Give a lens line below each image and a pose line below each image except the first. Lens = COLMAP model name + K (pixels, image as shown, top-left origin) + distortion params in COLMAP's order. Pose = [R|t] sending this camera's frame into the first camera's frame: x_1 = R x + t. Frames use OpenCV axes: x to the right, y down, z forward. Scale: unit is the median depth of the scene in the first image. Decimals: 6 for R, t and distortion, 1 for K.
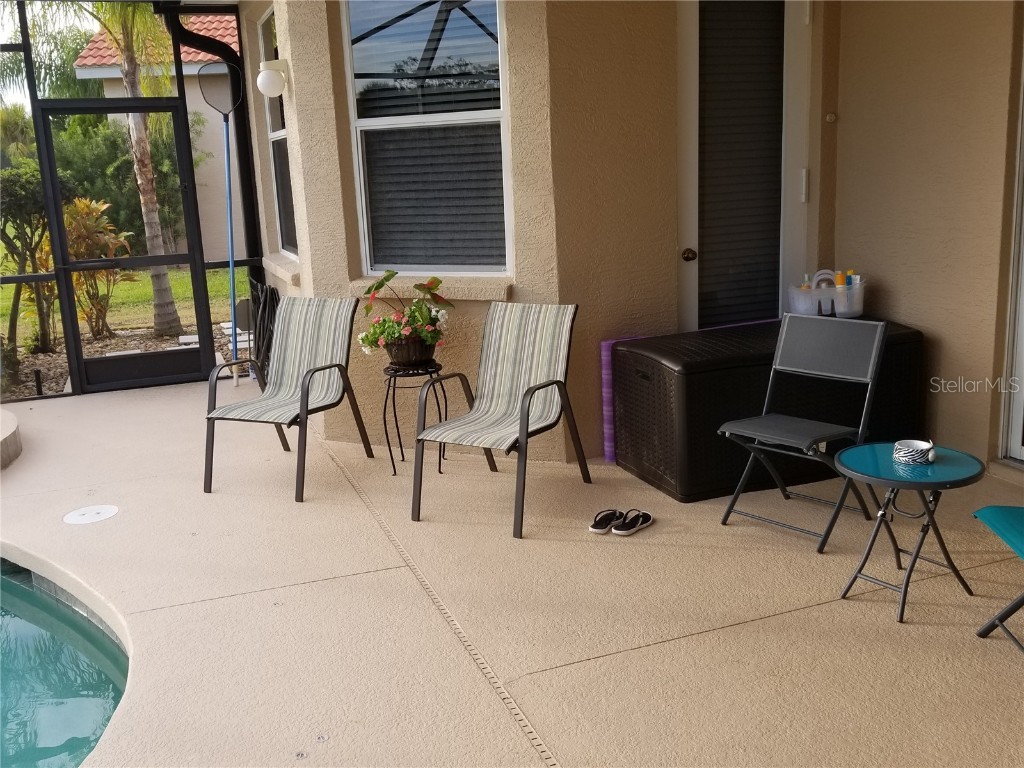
lens RADIAL K [[969.2, 0, 512.2], [0, 969.2, 367.3], [0, 0, 1]] dist [0.096490, -0.155082]
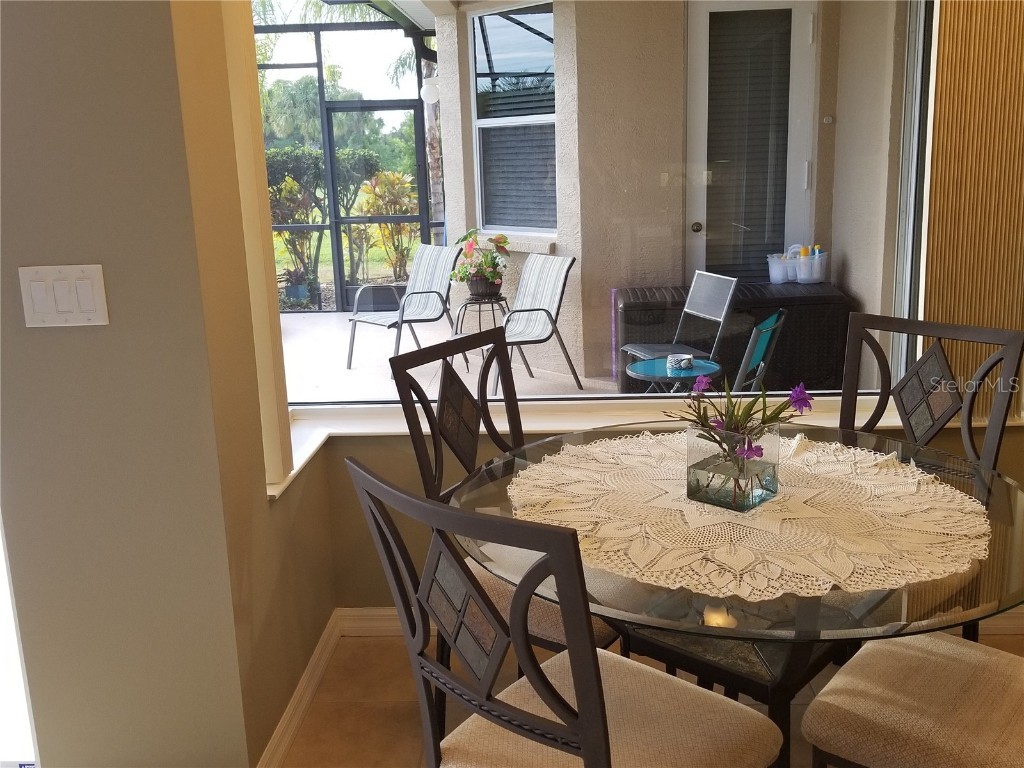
lens RADIAL K [[969.2, 0, 512.2], [0, 969.2, 367.3], [0, 0, 1]] dist [0.096490, -0.155082]
pose [[0.915992, 0.102267, -0.387943, 0.477196], [-0.093648, 0.994756, 0.041113, 0.037387], [0.390114, -0.001329, 0.920766, -0.272361]]
